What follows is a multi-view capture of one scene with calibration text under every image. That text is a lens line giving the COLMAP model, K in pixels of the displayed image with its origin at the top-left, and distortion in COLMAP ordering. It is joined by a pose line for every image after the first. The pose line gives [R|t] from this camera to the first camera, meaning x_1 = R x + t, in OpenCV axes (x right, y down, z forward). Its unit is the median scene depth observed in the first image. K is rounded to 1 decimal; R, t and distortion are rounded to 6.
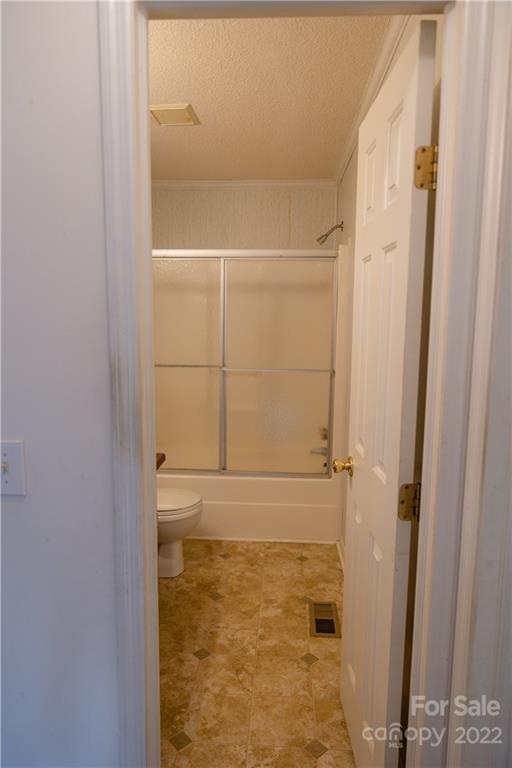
lens RADIAL K [[511.4, 0, 253.9], [0, 511.4, 383.6], [0, 0, 1]] dist [-0.010739, 0.008988]
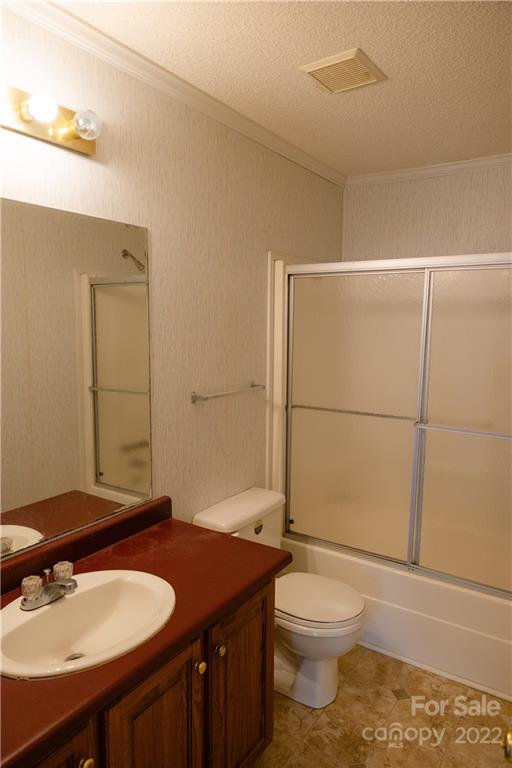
lens RADIAL K [[511.4, 0, 257.9], [0, 511.4, 383.4], [0, 0, 1]] dist [-0.010739, 0.008988]
pose [[0.866098, 0.062289, -0.495978, 0.095558], [-0.069111, 0.997598, 0.004601, -0.076781], [0.495073, 0.030293, 0.868323, 0.281554]]
